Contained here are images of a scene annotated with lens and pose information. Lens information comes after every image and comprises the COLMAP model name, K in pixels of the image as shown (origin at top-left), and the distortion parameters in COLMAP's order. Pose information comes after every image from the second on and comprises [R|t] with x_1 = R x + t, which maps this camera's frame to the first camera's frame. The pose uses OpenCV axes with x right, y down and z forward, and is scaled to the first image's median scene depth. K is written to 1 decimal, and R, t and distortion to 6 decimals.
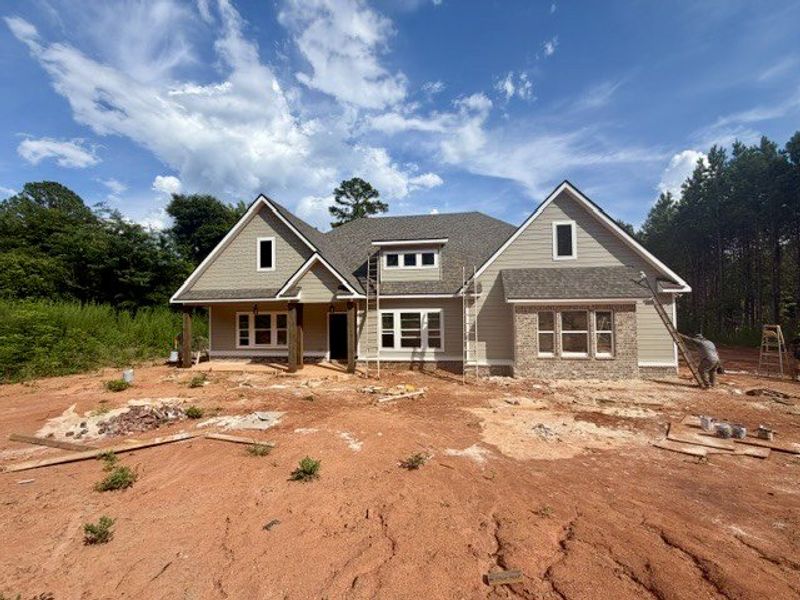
lens RADIAL K [[318.2, 0, 400.0], [0, 318.2, 300.0], [0, 0, 1]] dist [-0.000496, 0.000111]
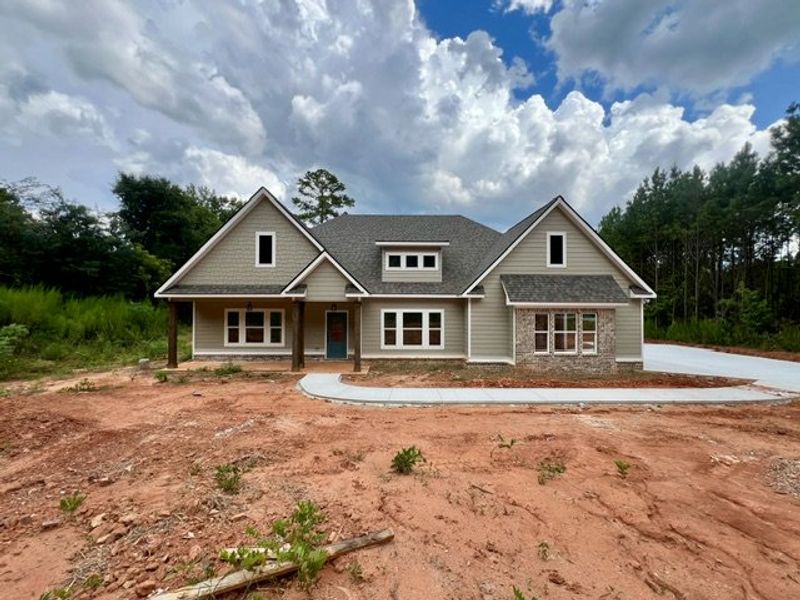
lens RADIAL K [[326.5, 0, 400.0], [0, 326.5, 300.0], [0, 0, 1]] dist [0.000974, 0.000078]
pose [[0.989113, 0.021985, 0.145505, -0.158933], [-0.023102, 0.999715, 0.005992, -0.005141], [-0.145332, -0.009288, 0.989339, -0.047212]]
